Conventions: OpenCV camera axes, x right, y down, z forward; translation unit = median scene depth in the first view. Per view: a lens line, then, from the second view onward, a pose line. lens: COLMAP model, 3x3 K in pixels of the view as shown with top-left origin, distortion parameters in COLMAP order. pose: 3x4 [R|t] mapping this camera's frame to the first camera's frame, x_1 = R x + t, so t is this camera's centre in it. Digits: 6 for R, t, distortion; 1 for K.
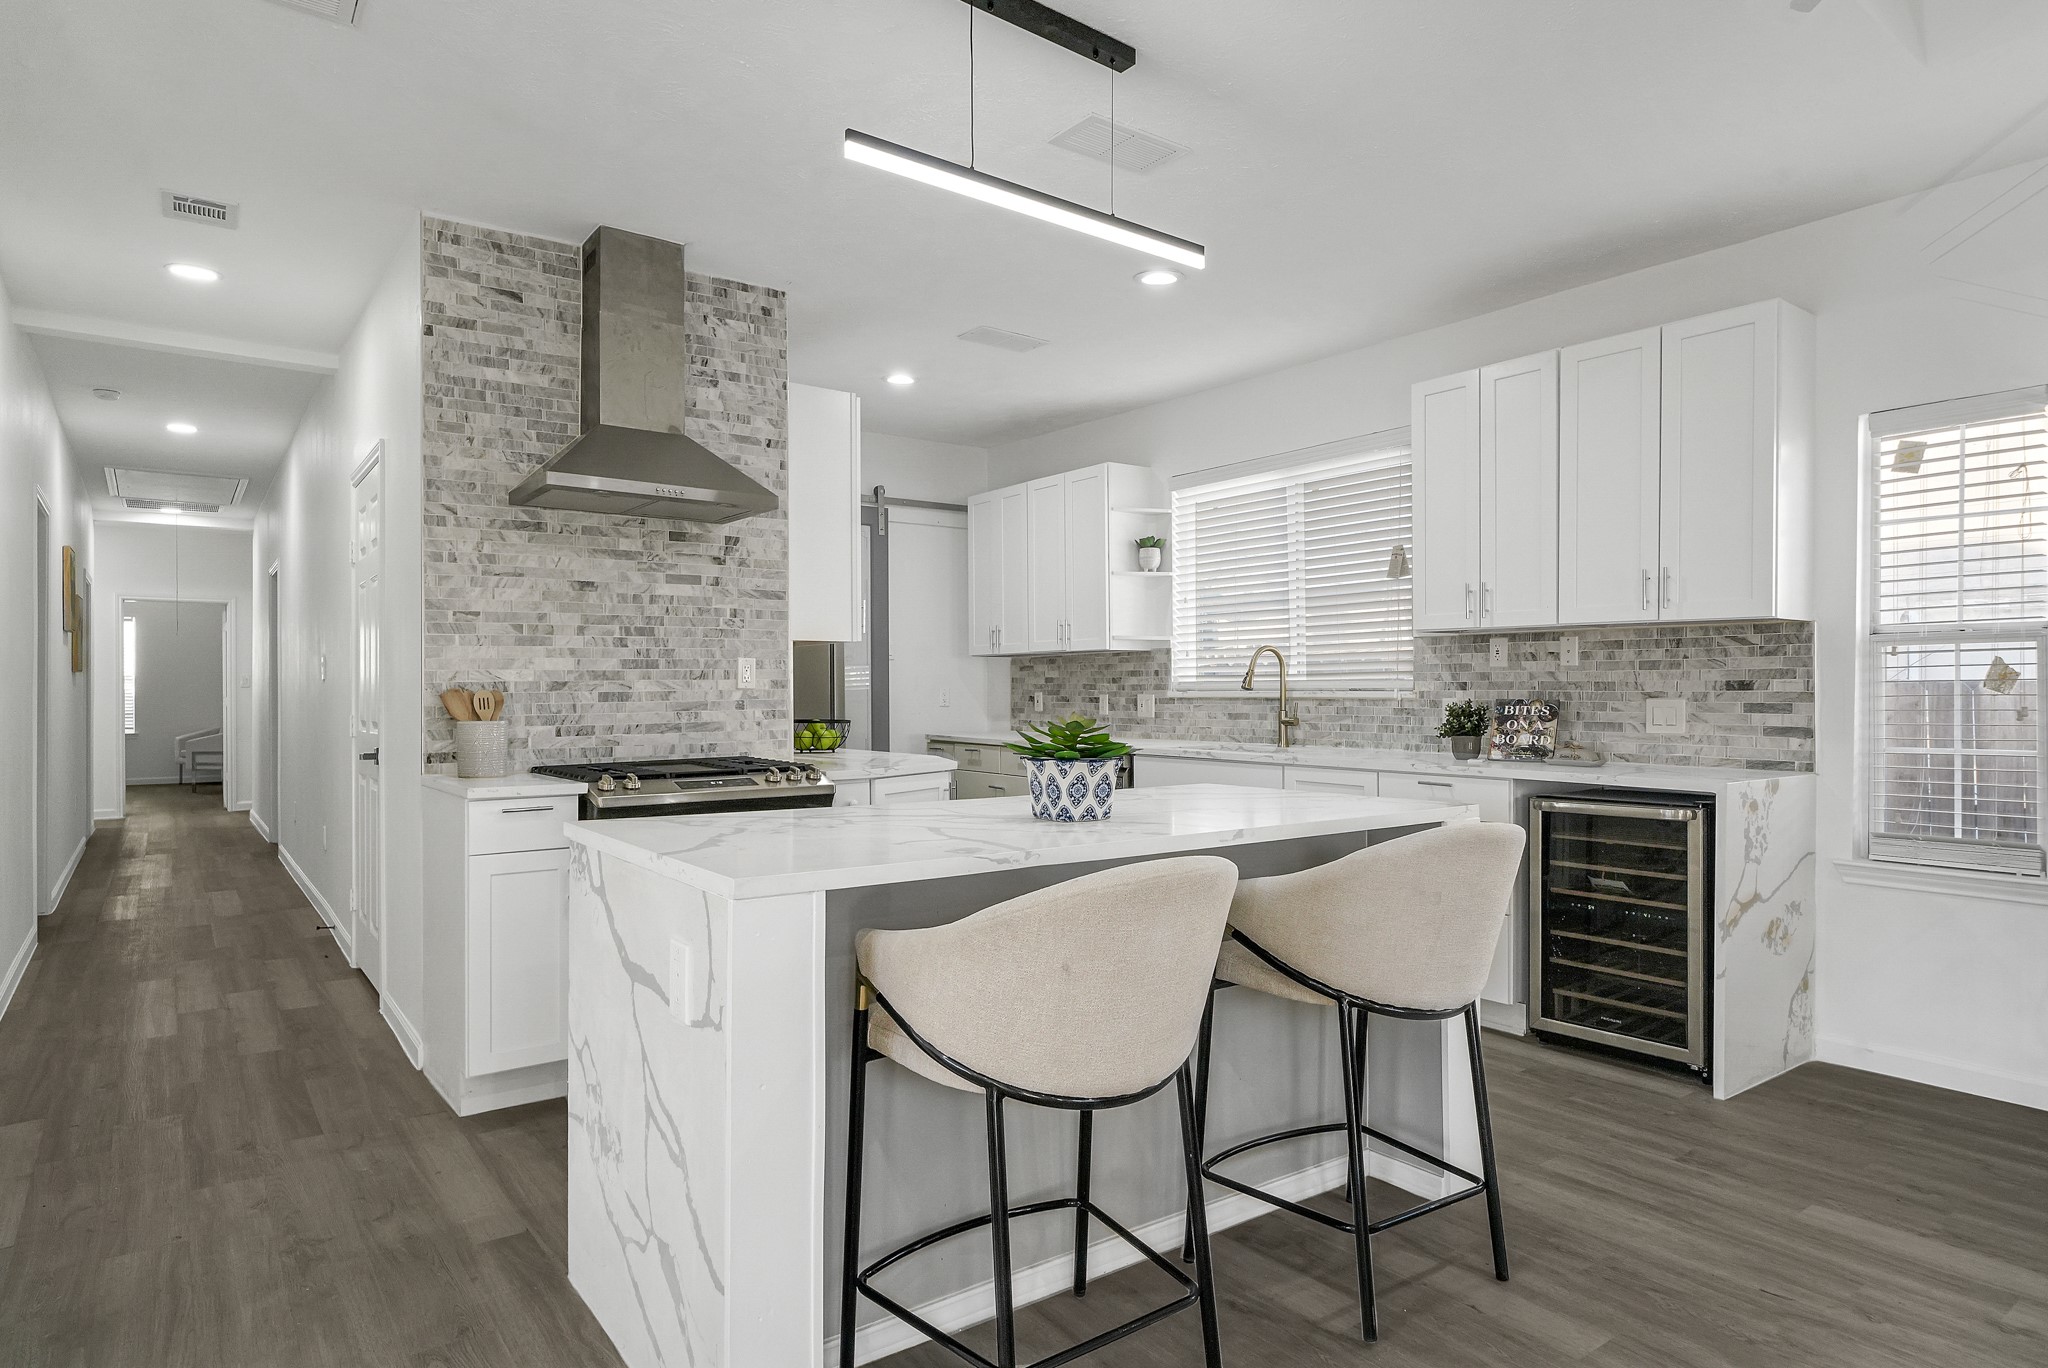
lens RADIAL K [[1164.9, 0, 1021.1], [0, 1164.9, 690.1], [0, 0, 1]] dist [0.002560, 0.000954]
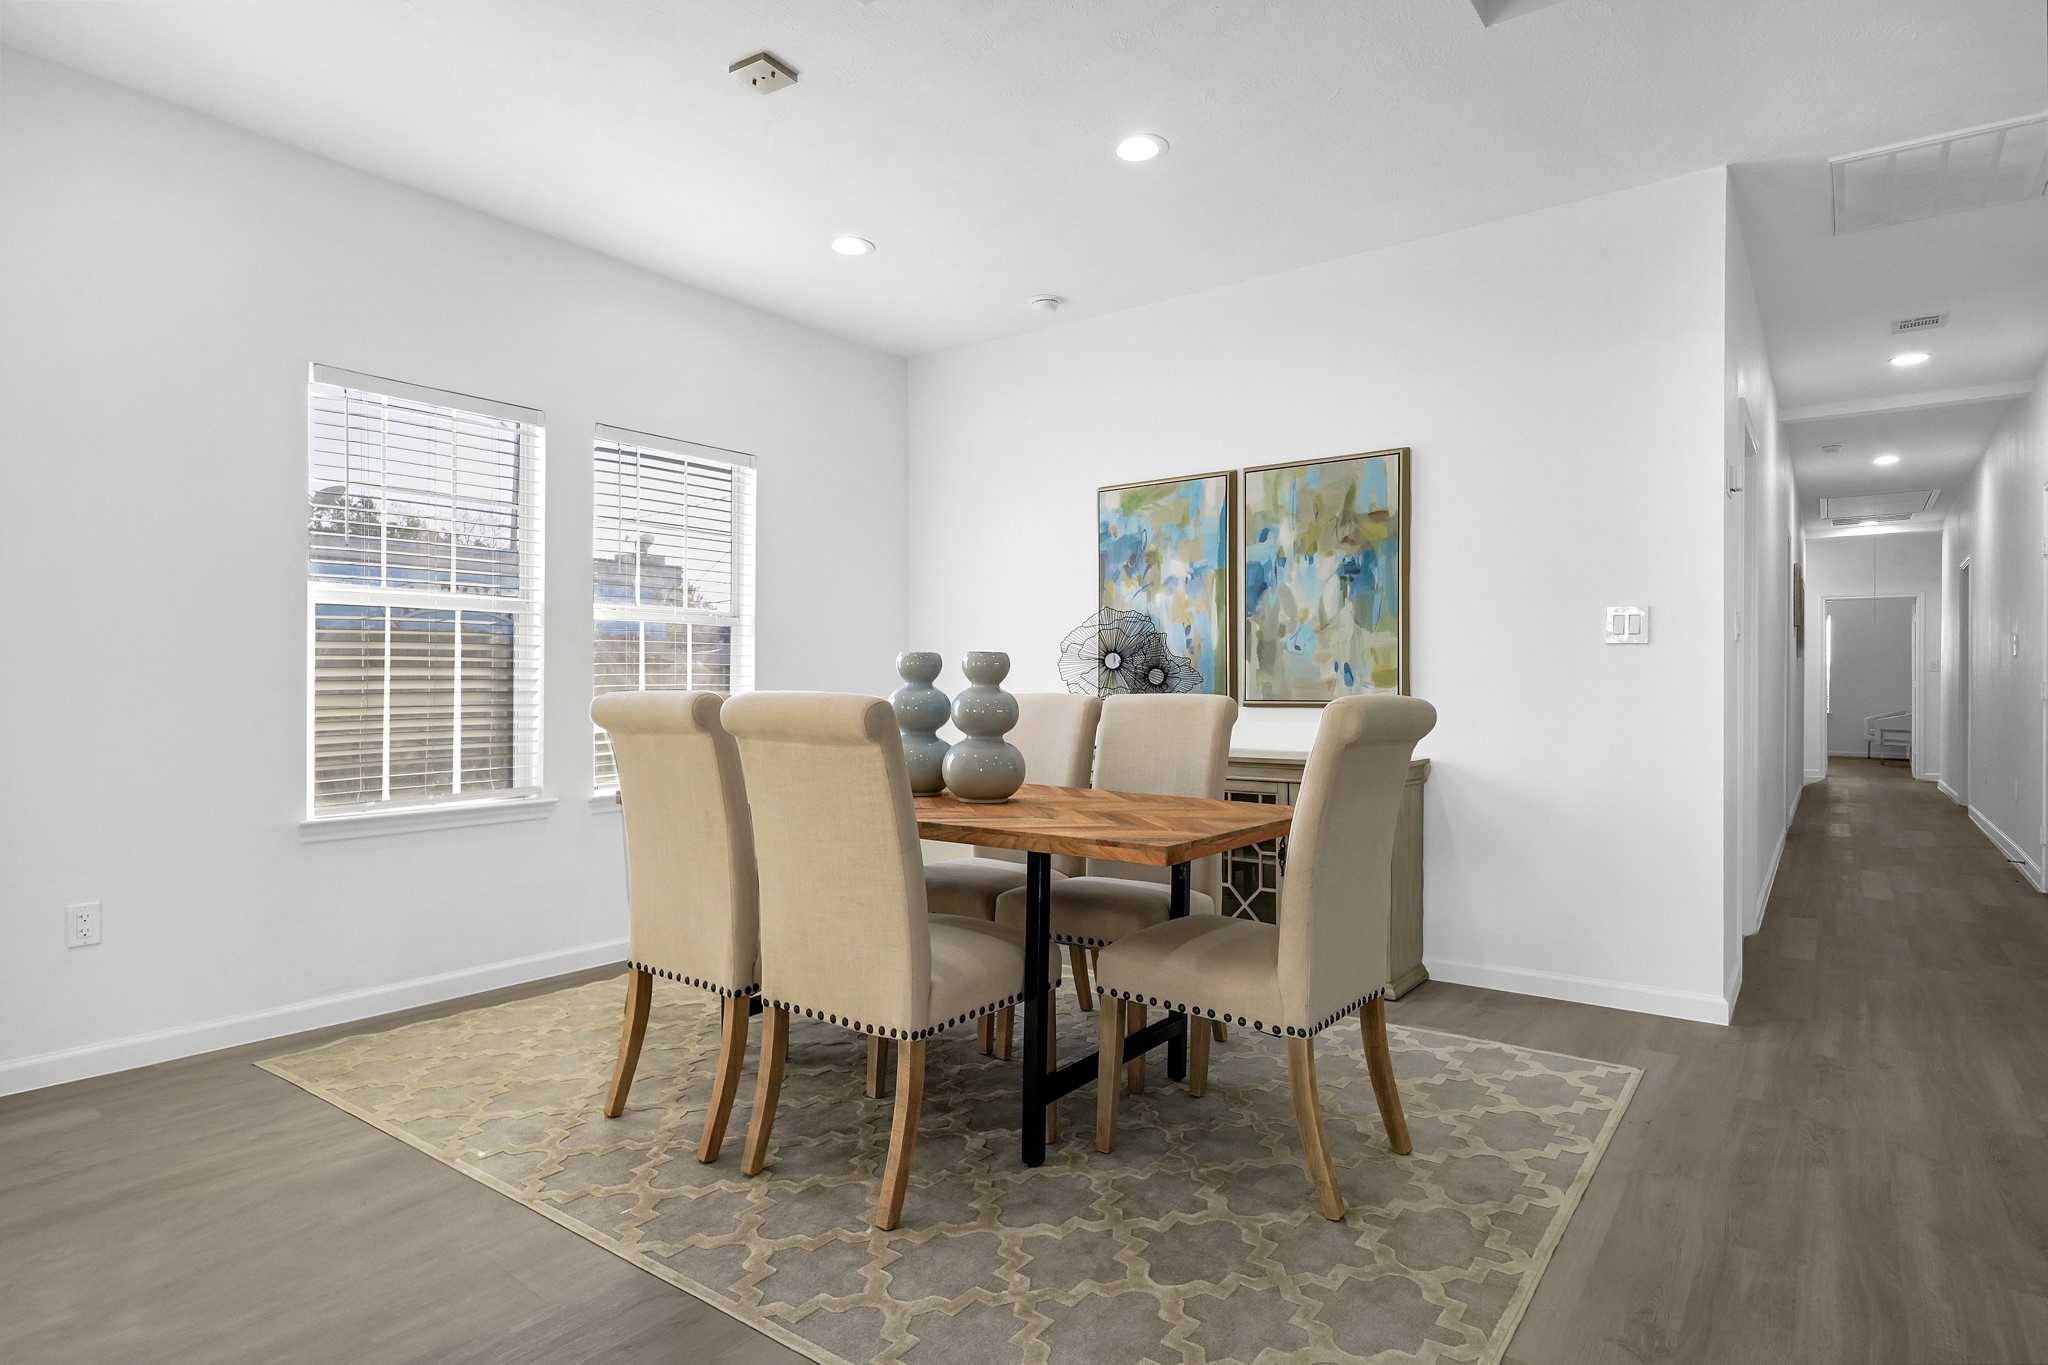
lens RADIAL K [[1091.6, 0, 1019.9], [0, 1091.6, 685.0], [0, 0, 1]] dist [0.004901, 0.001002]
pose [[0.290943, 0.001471, -0.956739, 0.100022], [-0.003136, 0.999995, 0.000584, 0.015025], [0.956735, 0.002830, 0.290946, -0.168656]]
